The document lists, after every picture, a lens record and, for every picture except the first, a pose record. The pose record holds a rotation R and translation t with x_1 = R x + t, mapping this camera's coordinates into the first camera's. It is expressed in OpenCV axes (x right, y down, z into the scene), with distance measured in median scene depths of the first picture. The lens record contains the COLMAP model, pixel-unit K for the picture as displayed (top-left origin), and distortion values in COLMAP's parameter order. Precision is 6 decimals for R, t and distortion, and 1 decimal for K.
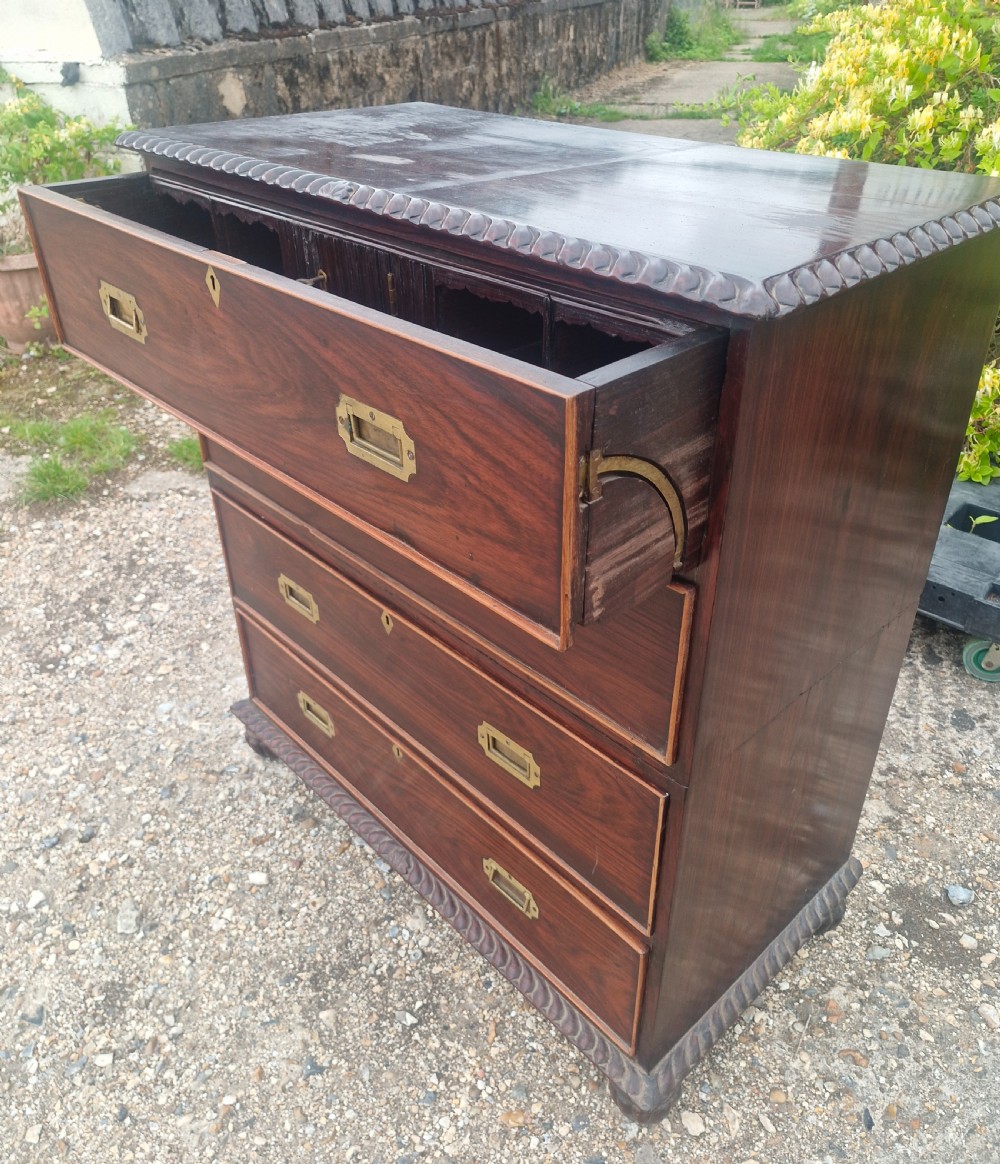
lens RADIAL K [[938.5, 0, 513.4], [0, 938.5, 560.8], [0, 0, 1]] dist [0.063664, -0.087468]
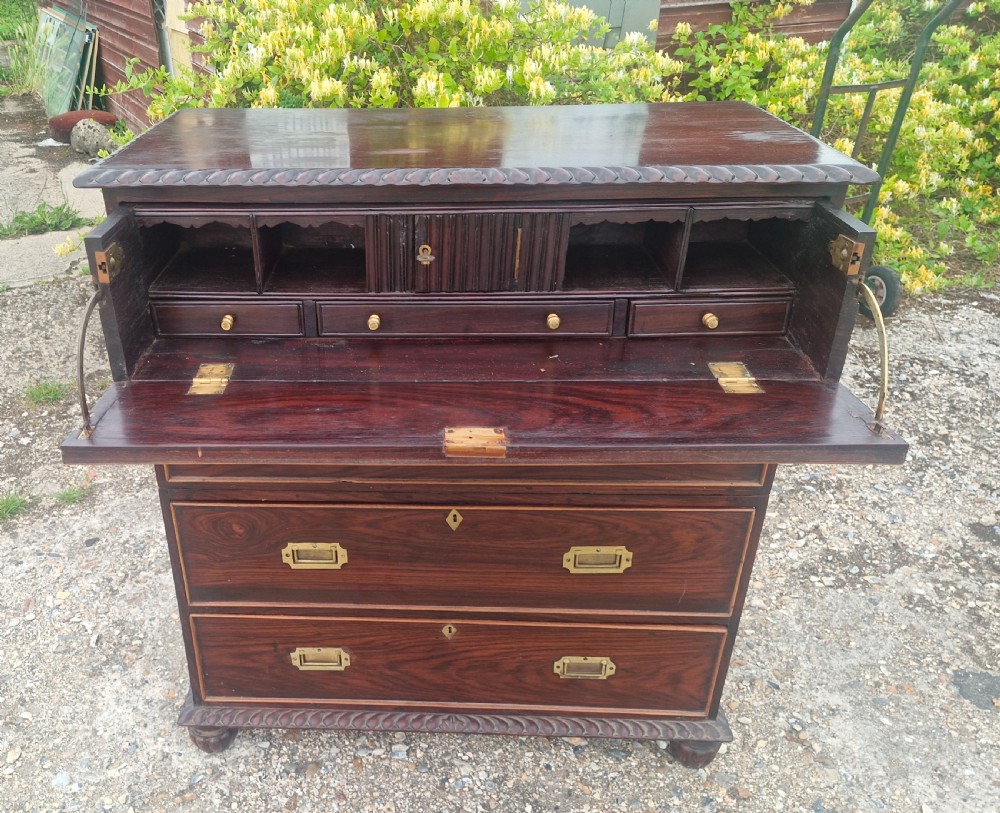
lens RADIAL K [[871.2, 0, 386.9], [0, 871.2, 470.1], [0, 0, 1]] dist [0.100783, -0.148897]
pose [[0.720536, -0.359726, 0.592812, -0.711620], [0.377051, 0.920732, 0.100424, -0.117016], [-0.581946, 0.151161, 0.799055, 0.112478]]
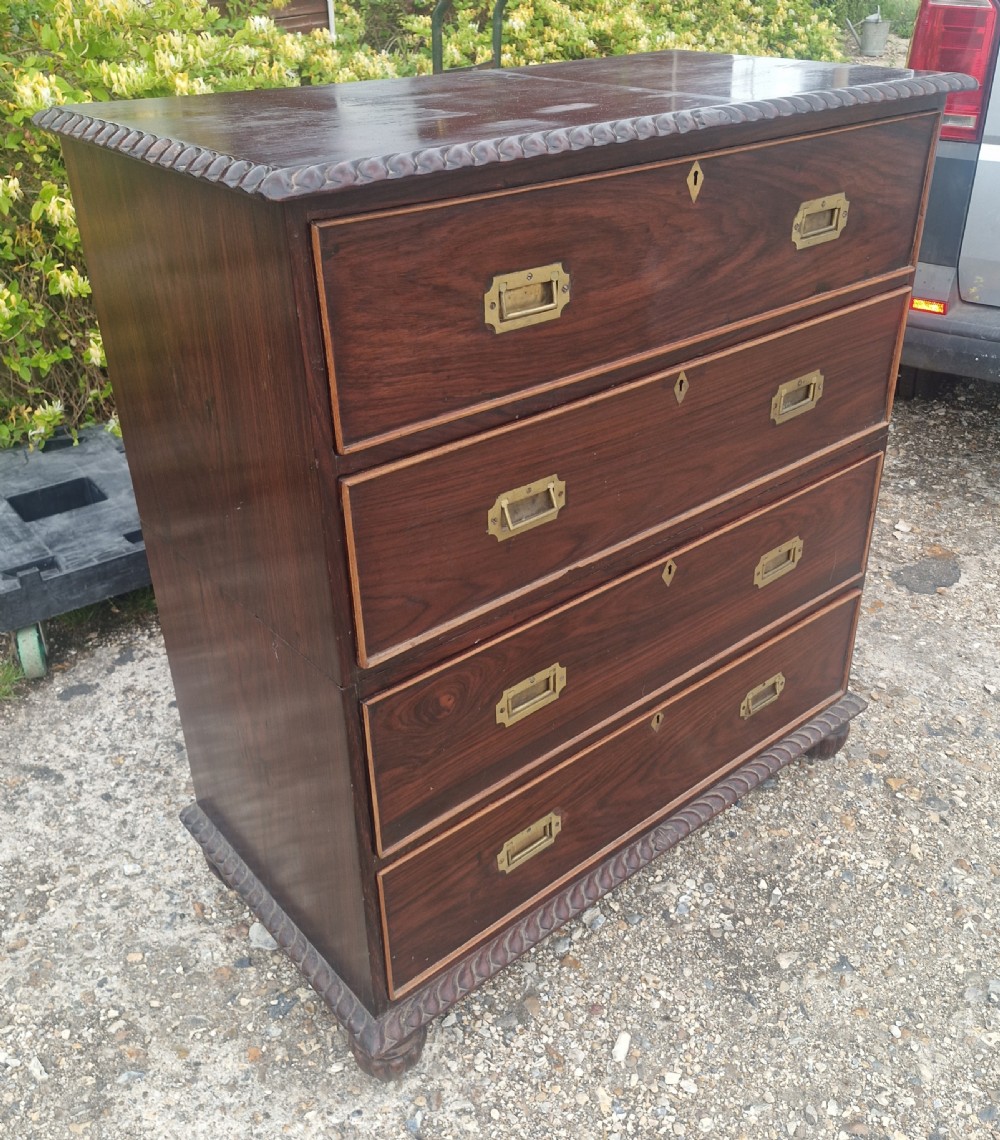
lens RADIAL K [[1067.0, 0, 525.7], [0, 1067.0, 537.1], [0, 0, 1]] dist [0.090840, -0.129462]
pose [[0.042581, -0.480711, 0.875844, -0.903811], [0.535043, 0.751309, 0.386347, -0.387101], [-0.843751, 0.452164, 0.289193, 0.662508]]
